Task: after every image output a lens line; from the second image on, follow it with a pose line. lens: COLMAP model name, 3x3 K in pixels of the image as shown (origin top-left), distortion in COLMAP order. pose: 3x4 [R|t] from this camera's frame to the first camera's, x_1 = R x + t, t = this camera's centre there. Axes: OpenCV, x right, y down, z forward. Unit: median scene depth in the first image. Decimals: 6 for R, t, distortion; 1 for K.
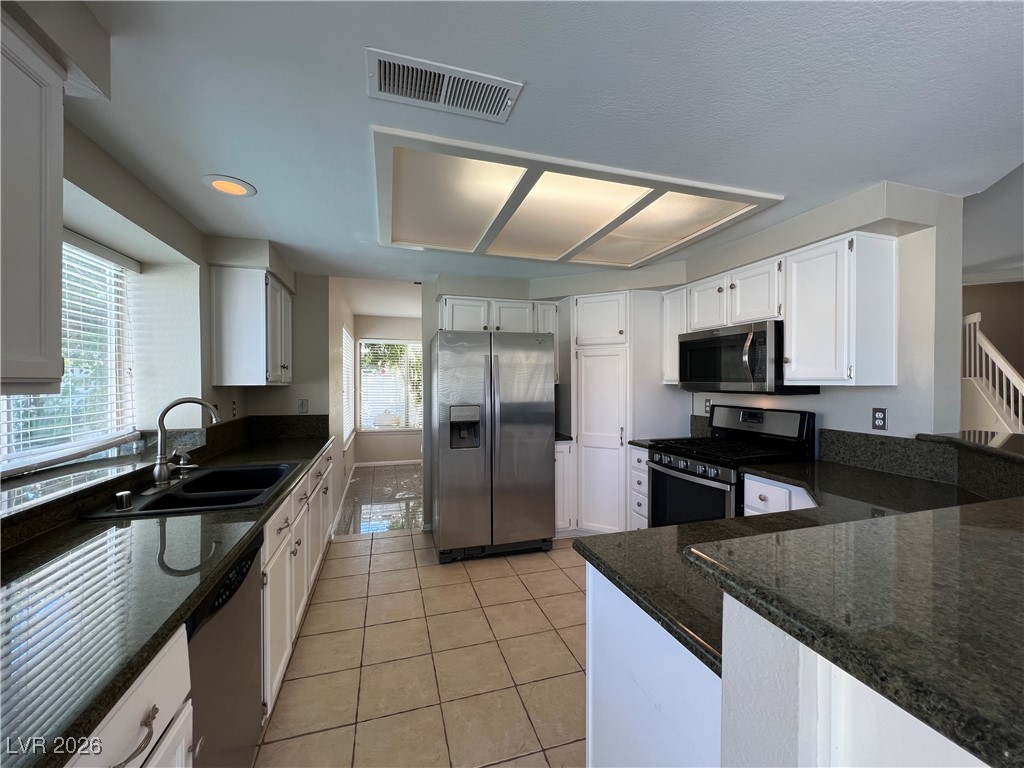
lens RADIAL K [[411.5, 0, 510.5], [0, 411.5, 382.6], [0, 0, 1]] dist [-0.003302, 0.001778]
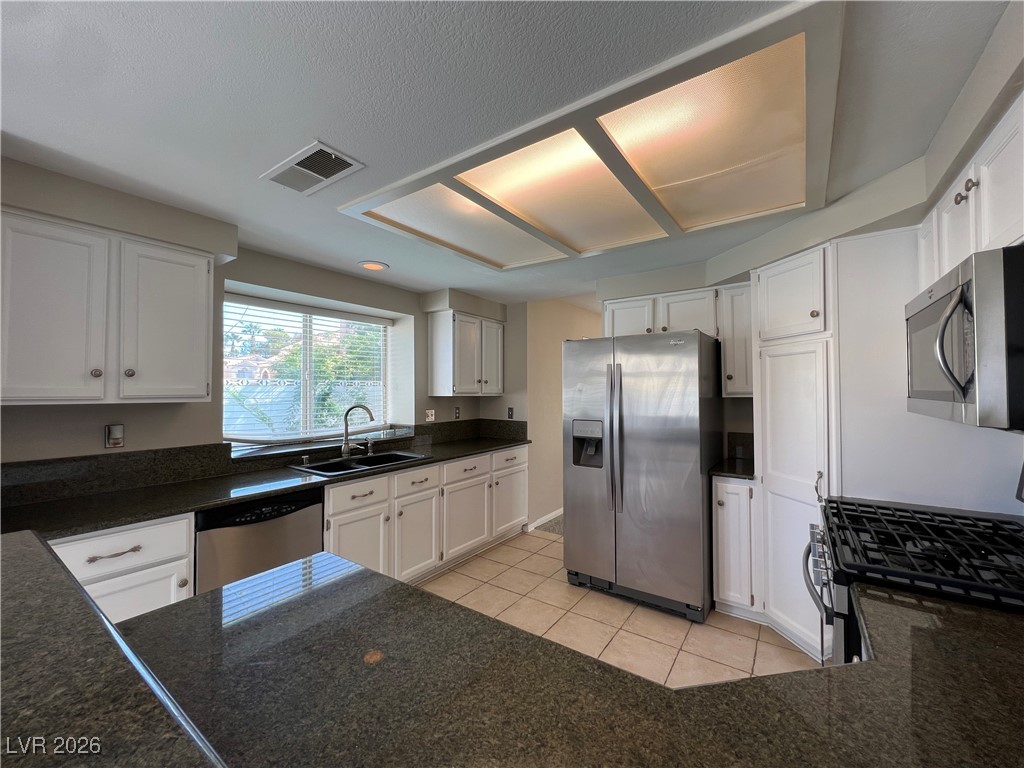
lens RADIAL K [[411.5, 0, 511.2], [0, 411.5, 382.0], [0, 0, 1]] dist [-0.003302, 0.001778]
pose [[0.611048, -0.016376, -0.791424, 0.530745], [0.000732, 0.999797, -0.020122, -0.011592], [0.791593, 0.011716, 0.610936, 0.306506]]
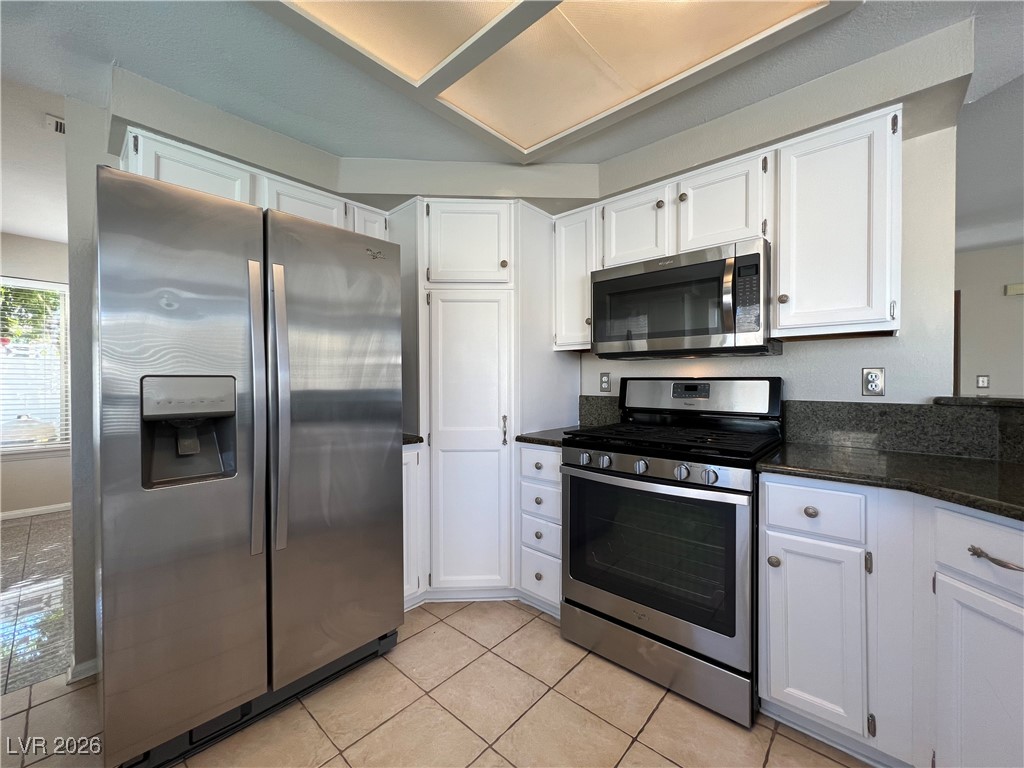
lens RADIAL K [[411.5, 0, 510.6], [0, 411.5, 384.0], [0, 0, 1]] dist [-0.003302, 0.001778]
pose [[0.858505, -0.004142, 0.512789, -0.050328], [0.002050, 0.999987, 0.004644, 0.064388], [-0.512802, -0.002936, 0.858502, 0.509371]]
